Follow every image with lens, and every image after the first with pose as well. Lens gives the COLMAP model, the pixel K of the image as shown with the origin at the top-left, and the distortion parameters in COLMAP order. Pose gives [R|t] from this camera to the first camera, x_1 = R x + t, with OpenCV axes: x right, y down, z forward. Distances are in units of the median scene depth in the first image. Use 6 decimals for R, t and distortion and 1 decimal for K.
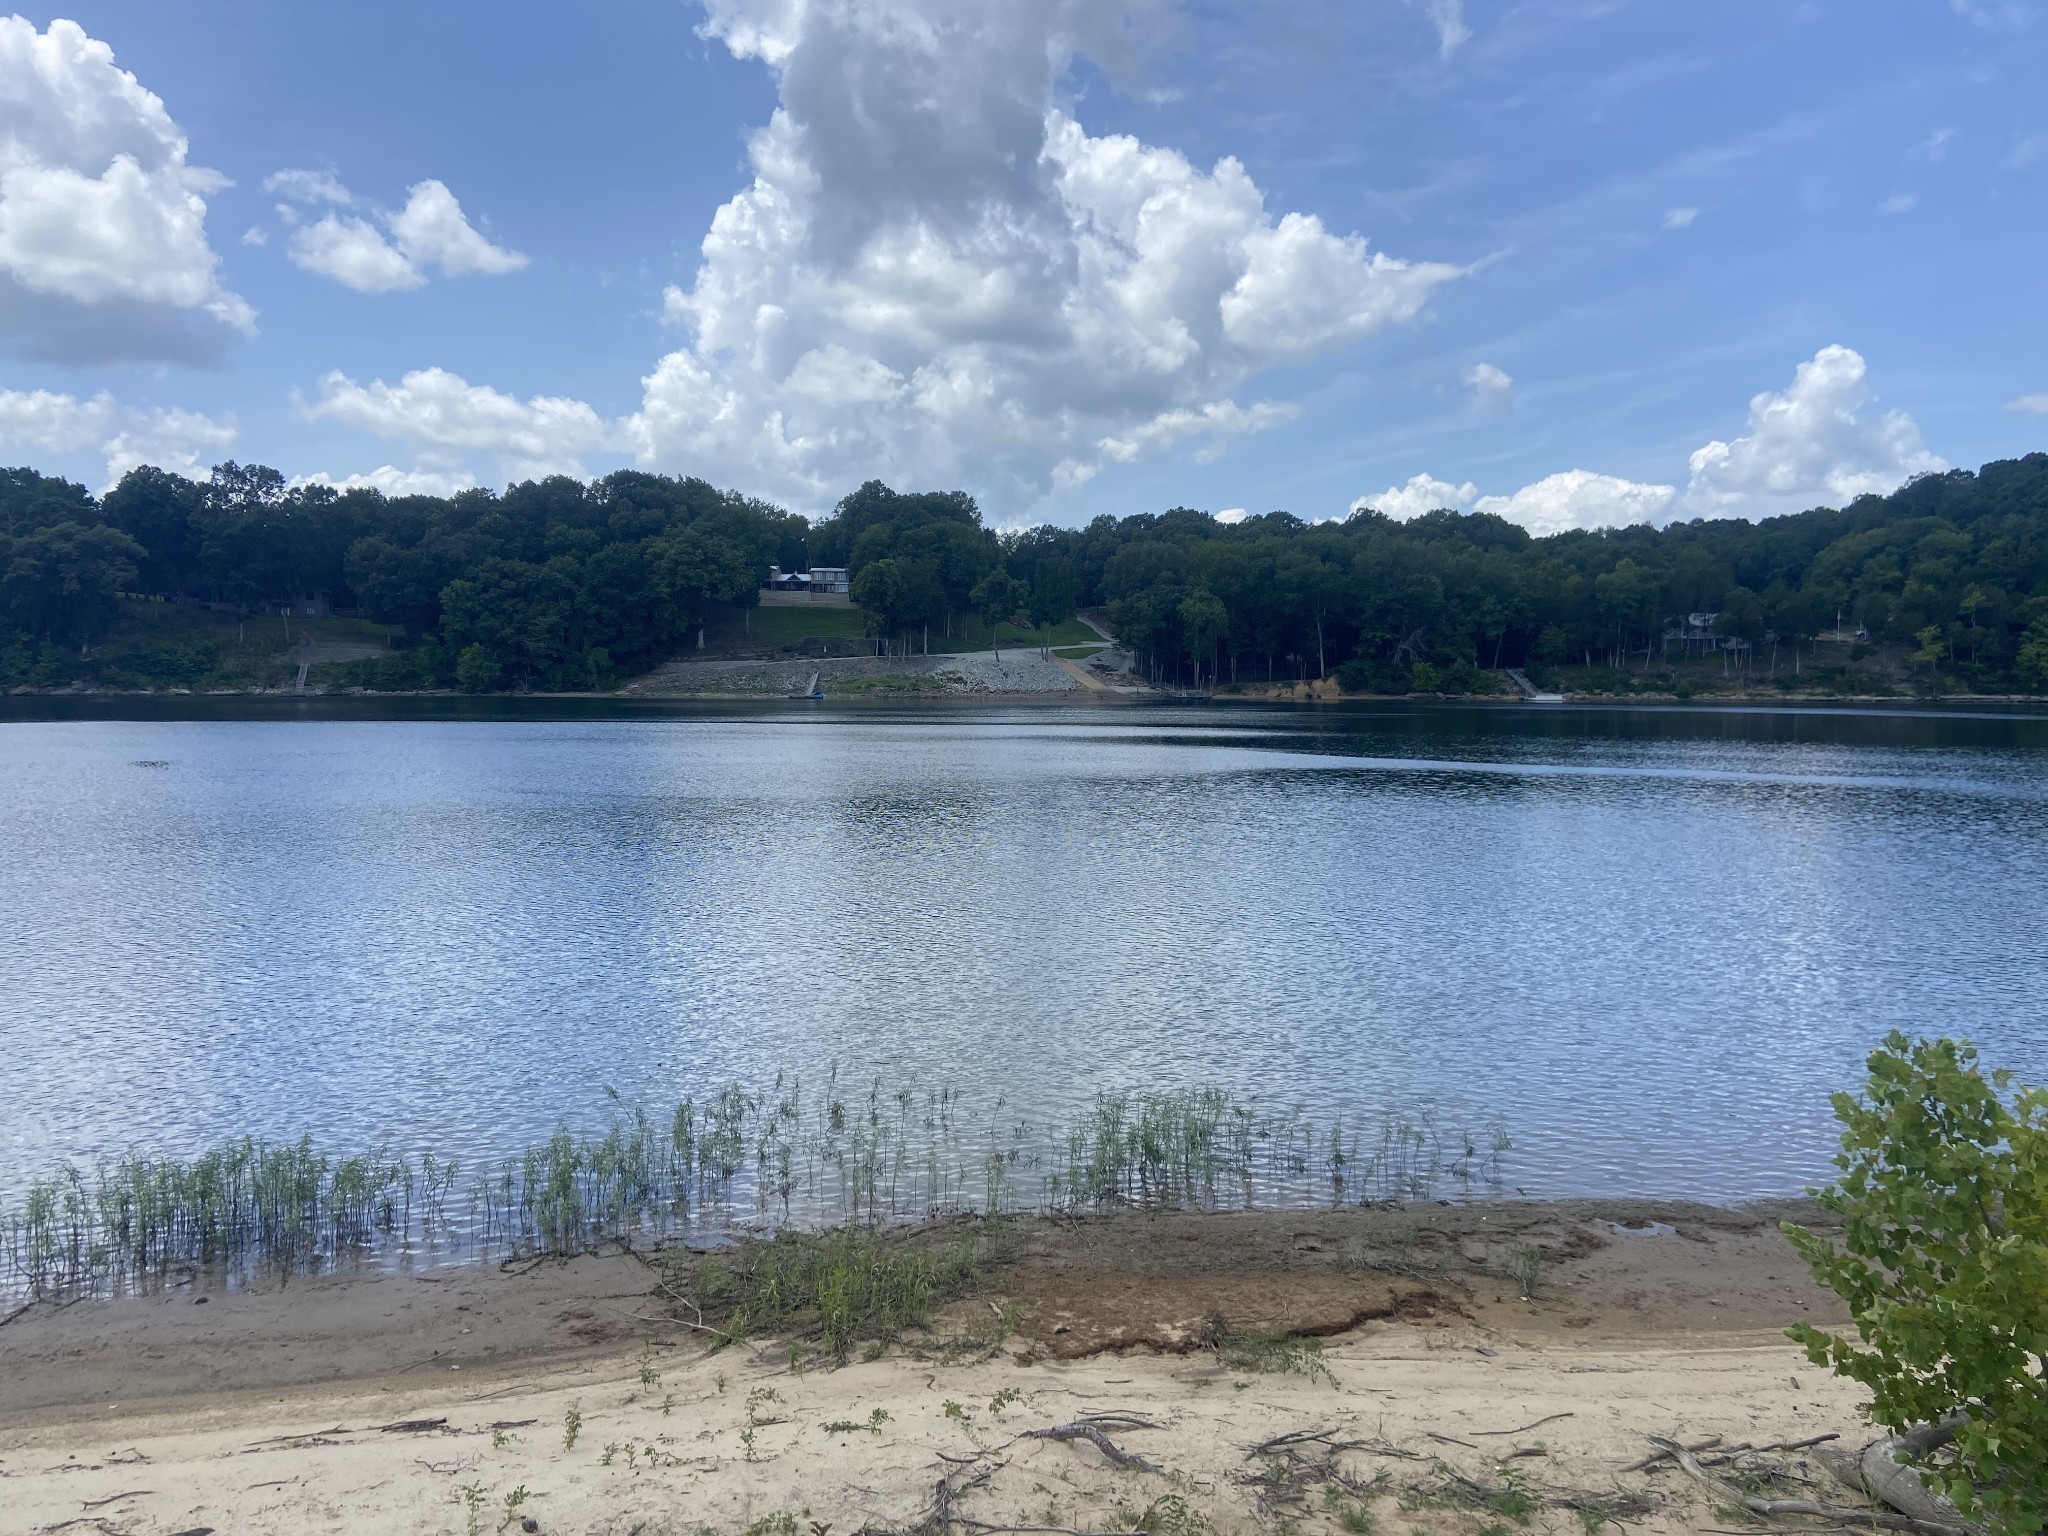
lens RADIAL K [[1527.1, 0, 1010.6], [0, 1527.1, 750.2], [0, 0, 1]] dist [0.100596, -0.120659]
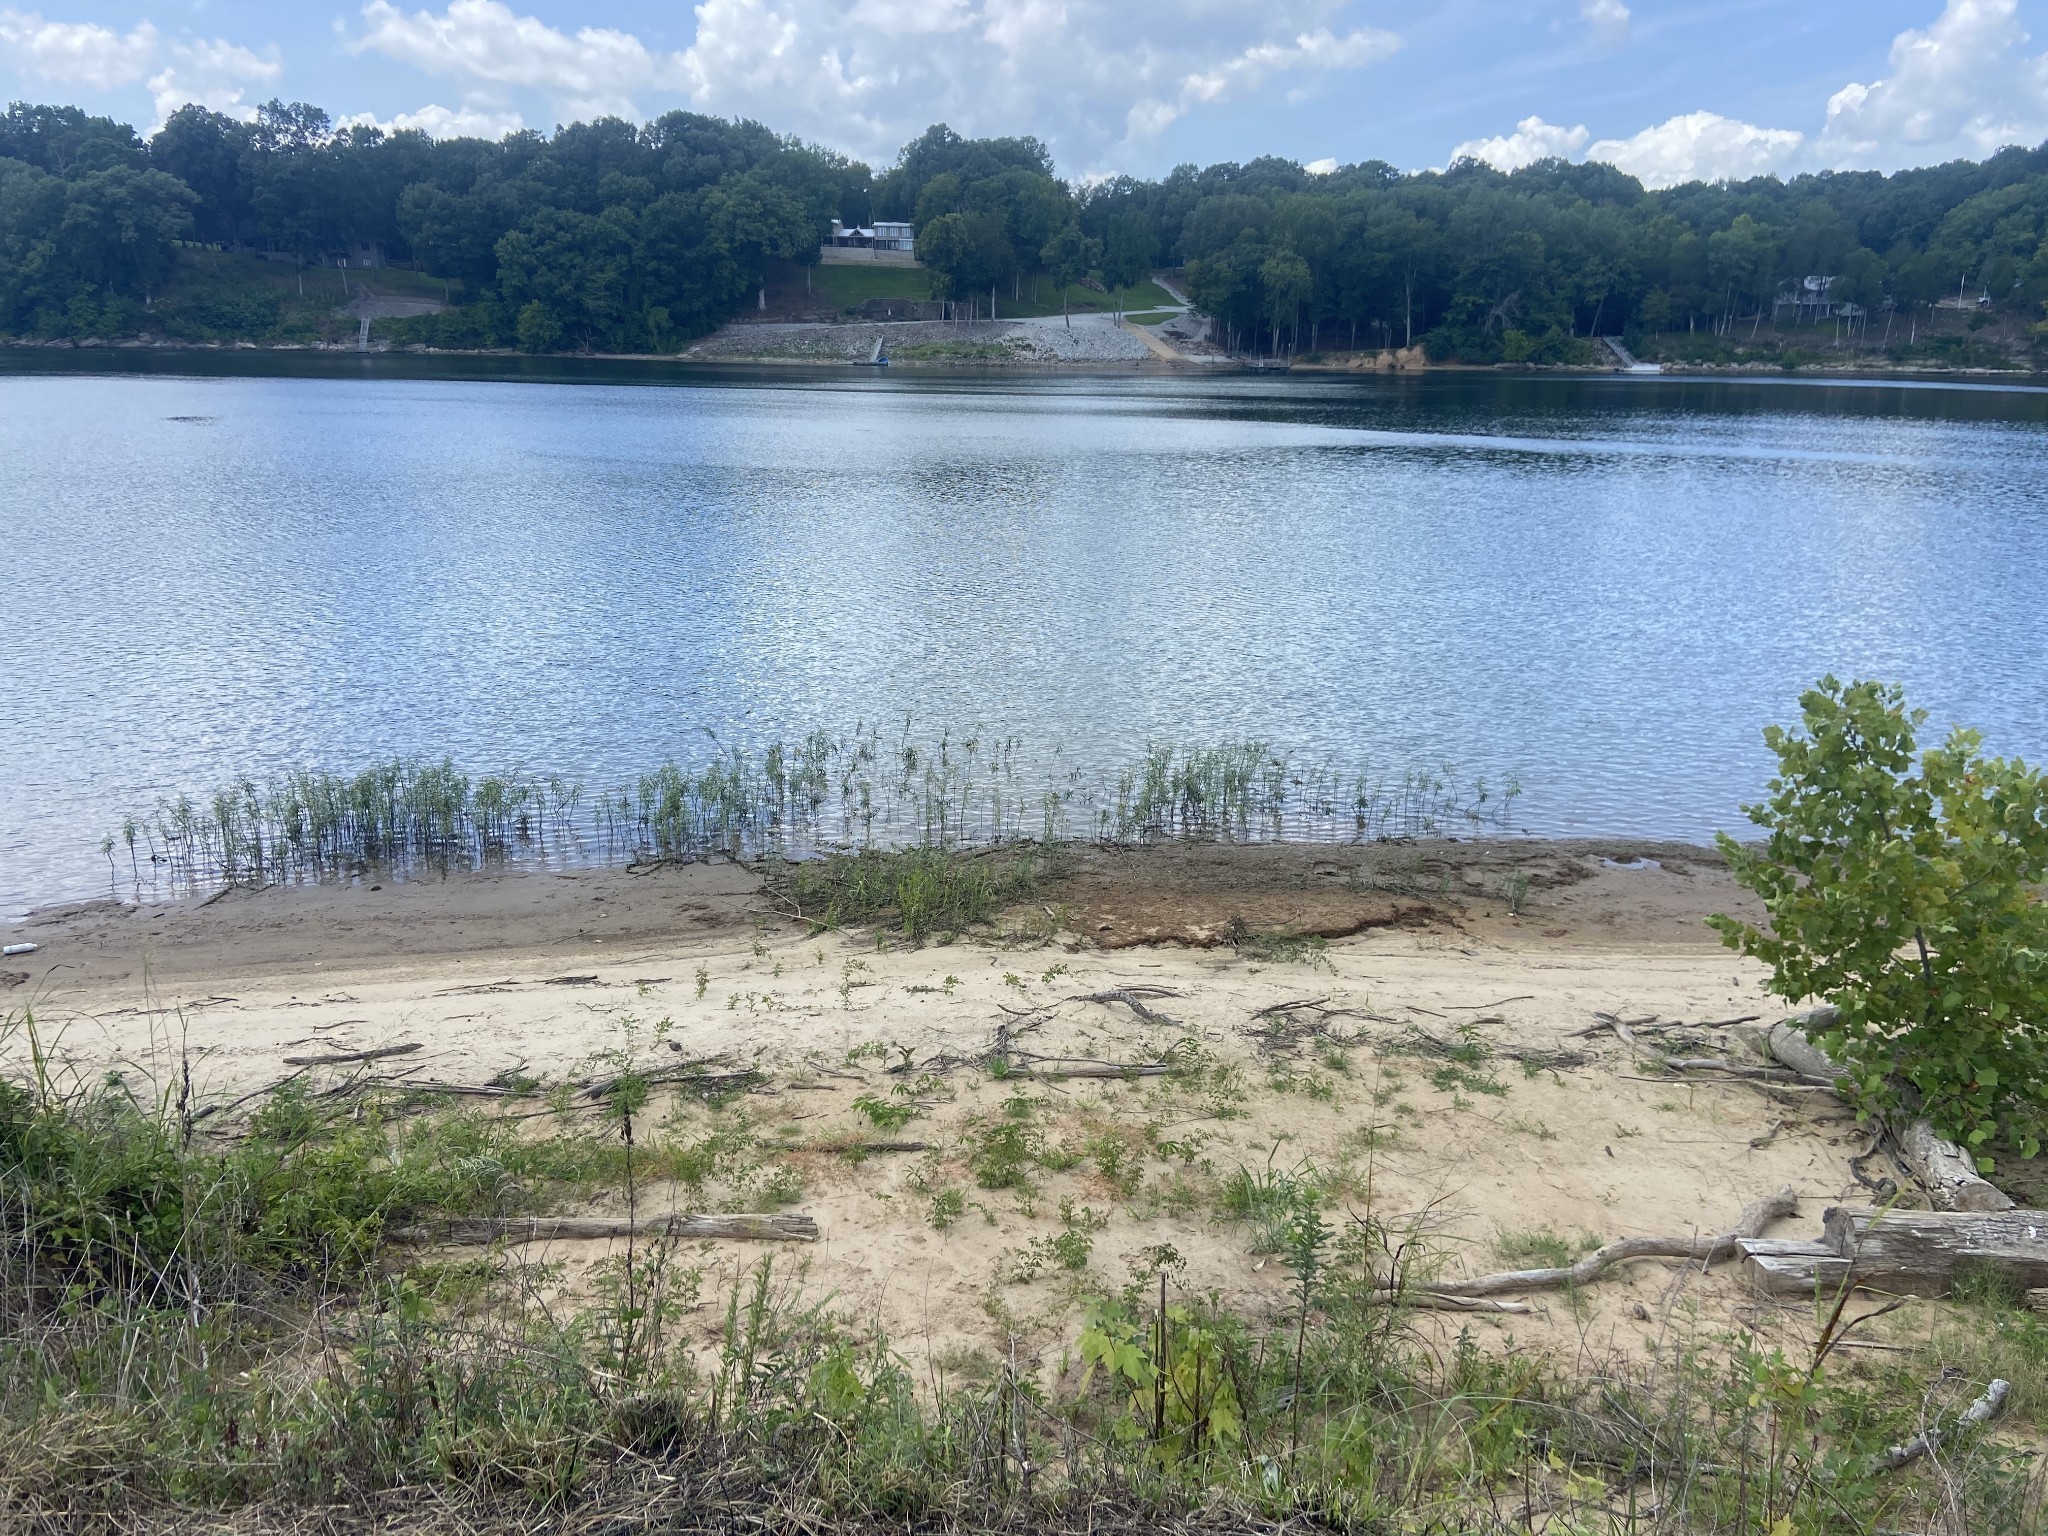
lens RADIAL K [[1593.1, 0, 1018.6], [0, 1593.1, 755.1], [0, 0, 1]] dist [0.103173, -0.098489]
pose [[0.999160, 0.019694, -0.035924, 0.006157], [-0.011950, 0.978842, 0.204270, -0.000383], [0.039187, -0.203670, 0.978255, -0.122422]]
